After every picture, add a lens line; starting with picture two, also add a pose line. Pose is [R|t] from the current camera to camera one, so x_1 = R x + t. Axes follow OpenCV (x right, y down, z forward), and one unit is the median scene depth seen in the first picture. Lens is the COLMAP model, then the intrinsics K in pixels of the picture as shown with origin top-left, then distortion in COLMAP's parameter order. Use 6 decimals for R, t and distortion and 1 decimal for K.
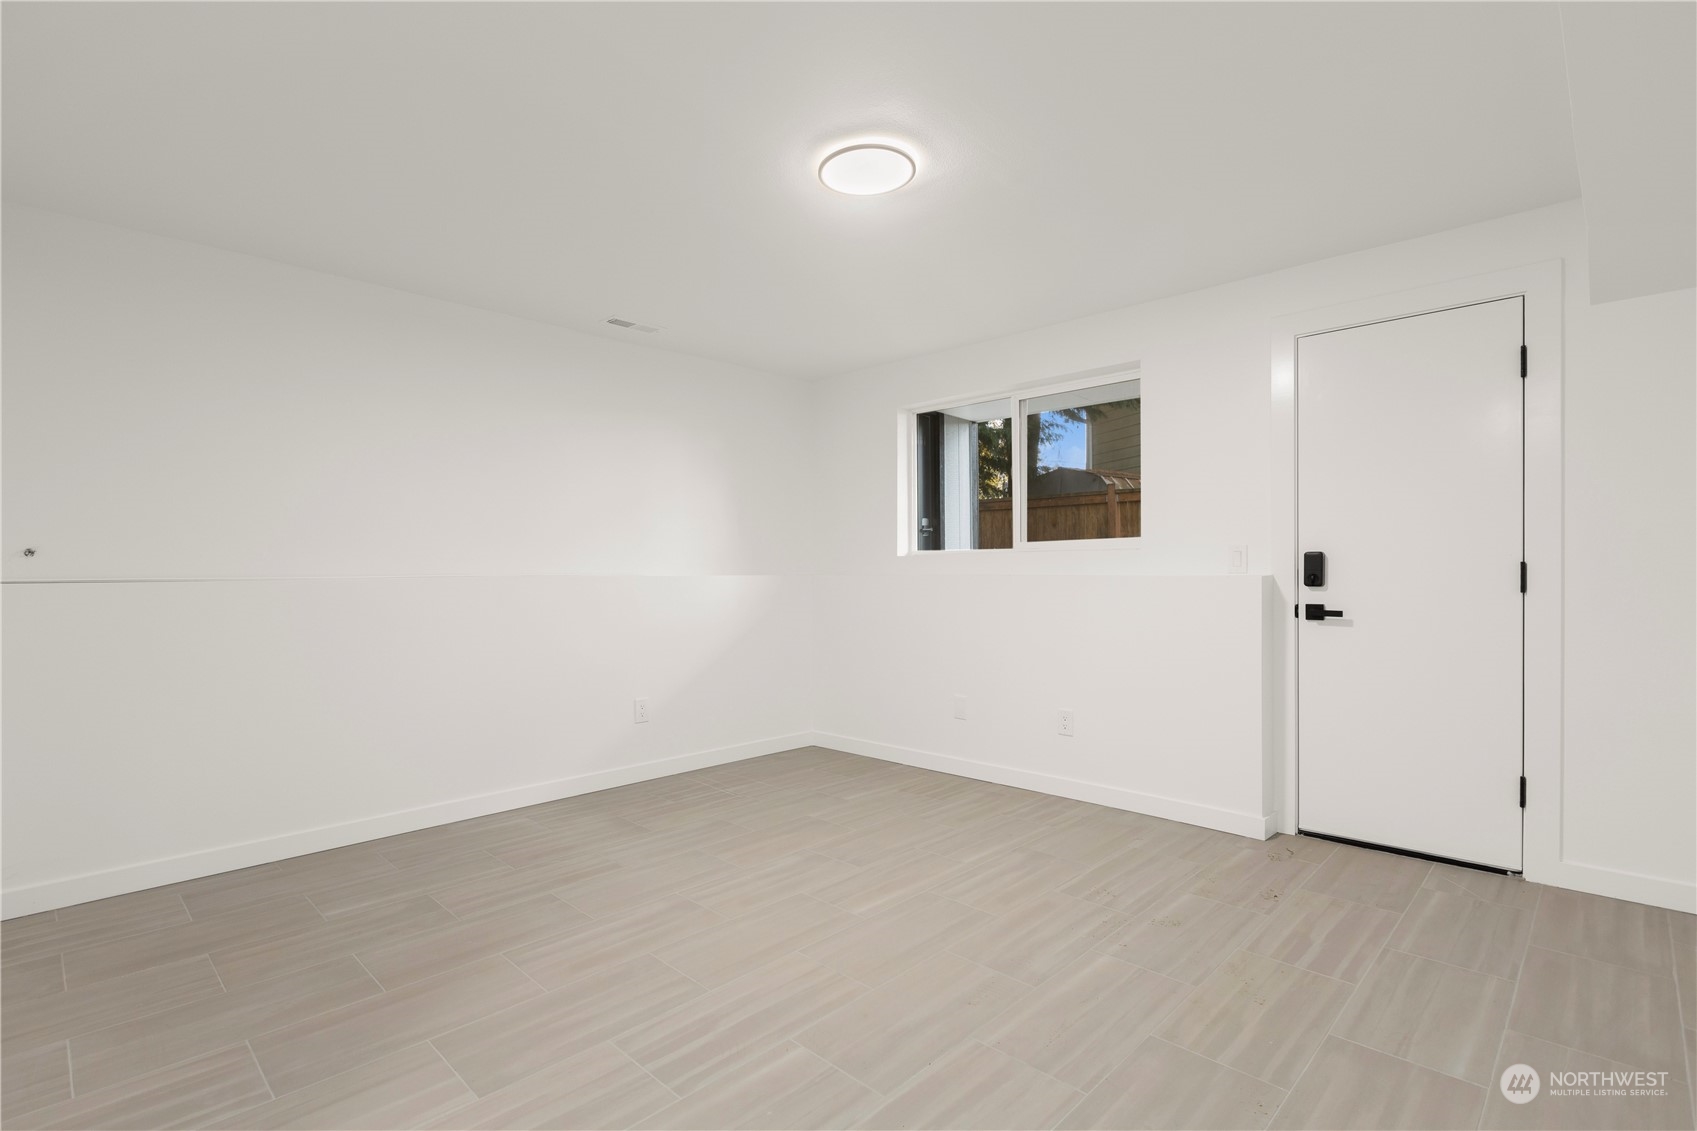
lens RADIAL K [[800.1, 0, 841.0], [0, 800.1, 573.5], [0, 0, 1]] dist [-0.009230, 0.000979]
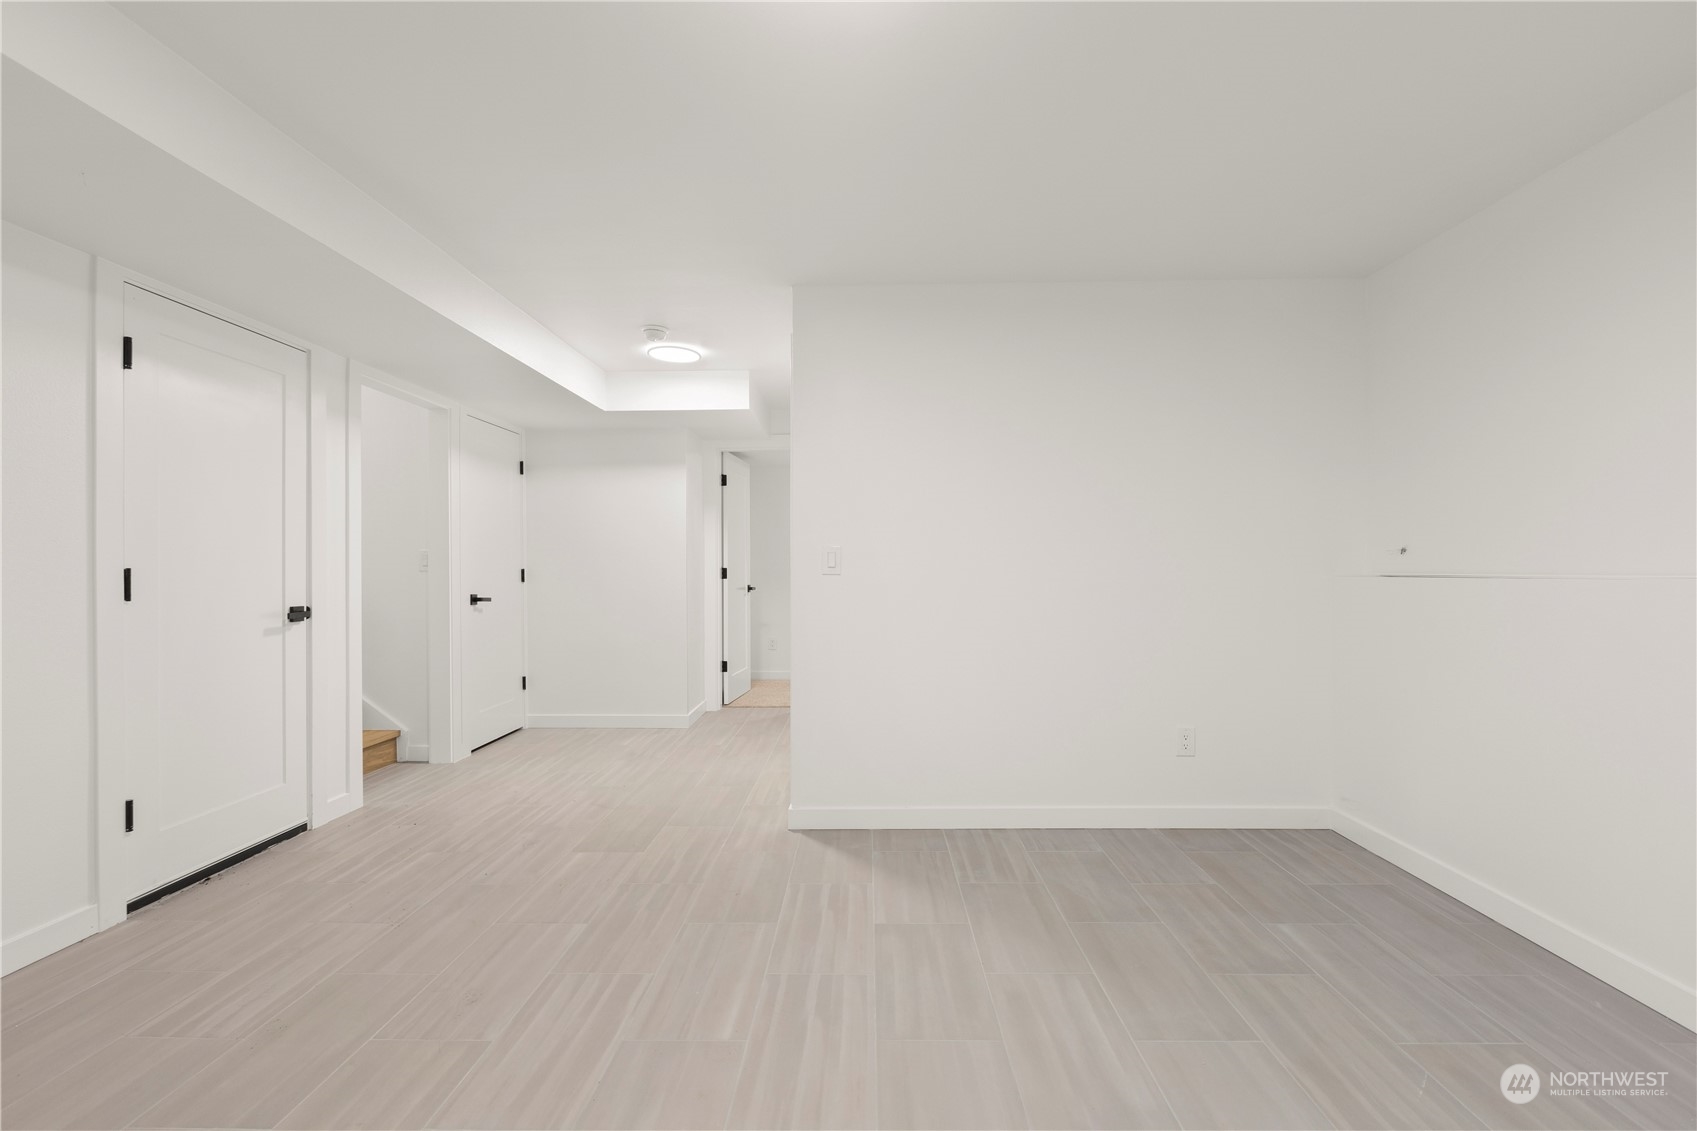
lens RADIAL K [[758.0, 0, 849.4], [0, 758.0, 565.4], [0, 0, 1]] dist [0.001807, 0.000040]
pose [[-0.724597, 0.006321, -0.689144, 0.278044], [0.002305, 0.999975, 0.006748, -0.011363], [0.689169, 0.003301, -0.724593, 0.997762]]
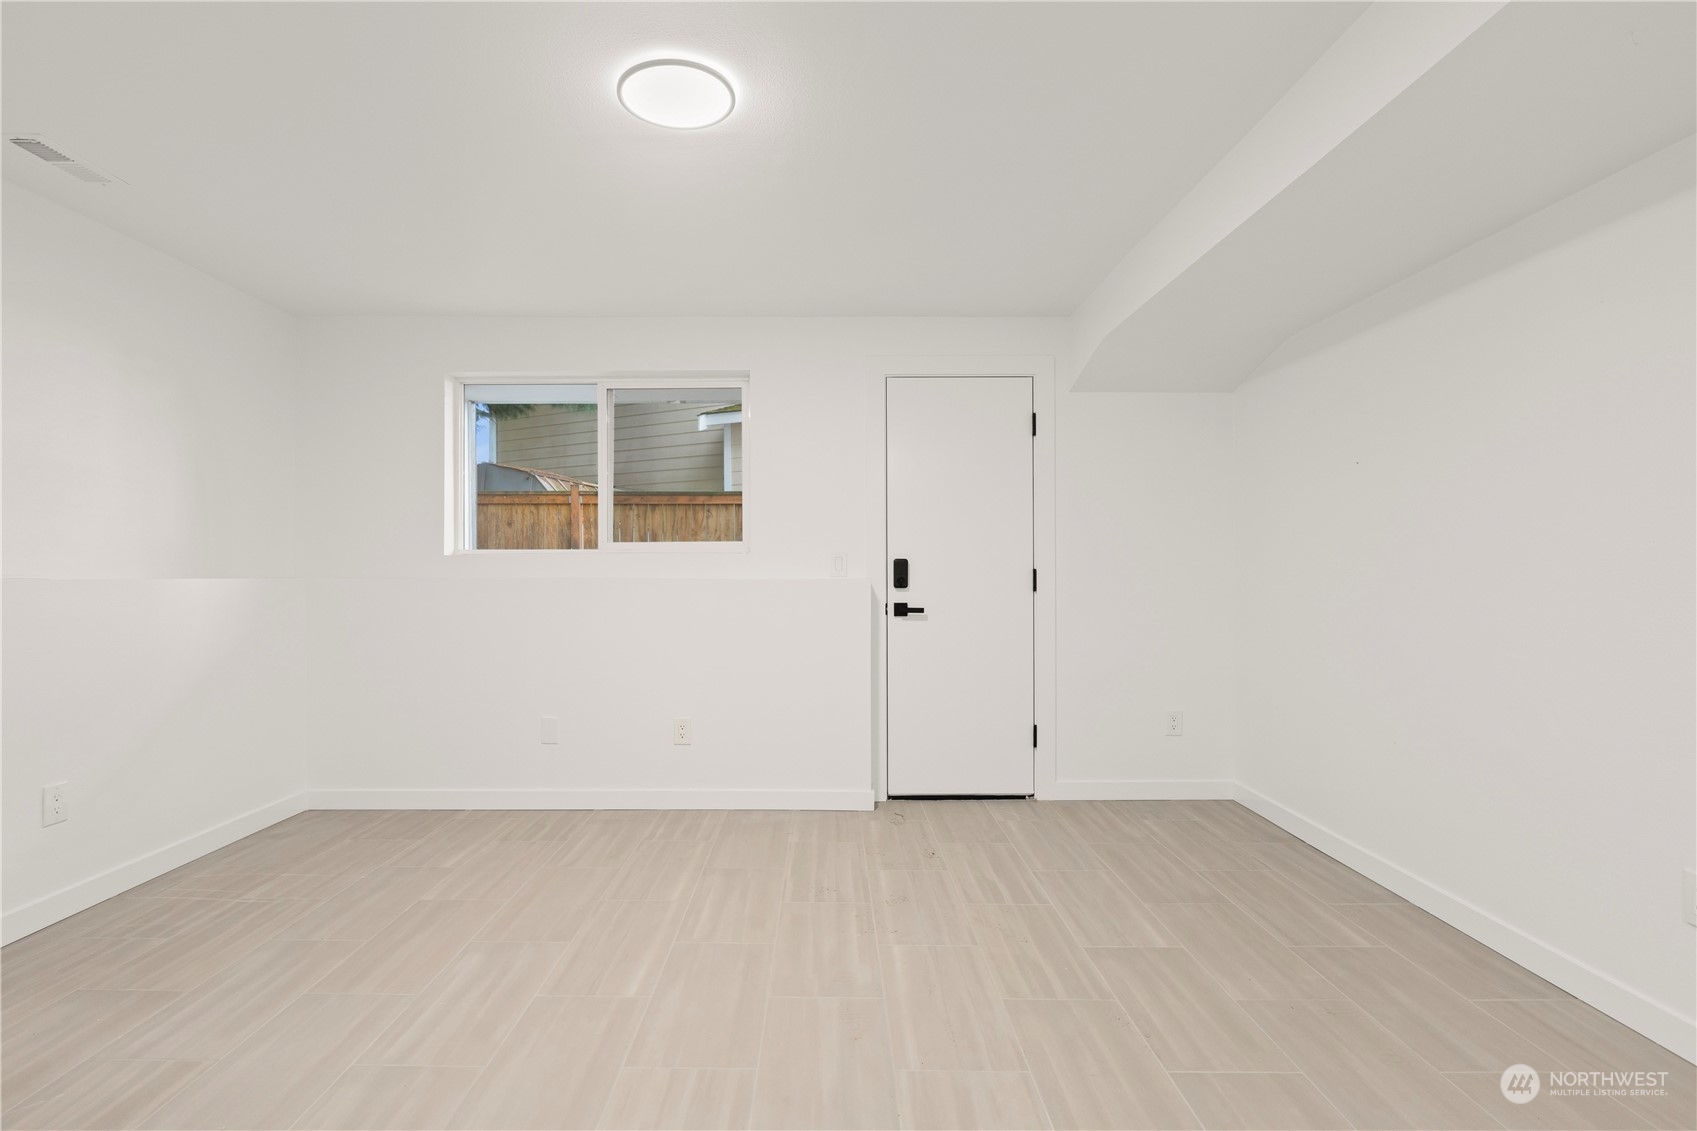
lens RADIAL K [[800.1, 0, 845.2], [0, 800.1, 565.7], [0, 0, 1]] dist [-0.009230, 0.000979]
pose [[0.718346, 0.011422, 0.695593, -0.296839], [-0.002081, 0.999896, -0.014269, 0.000265], [-0.695683, 0.008802, 0.718295, 0.198823]]
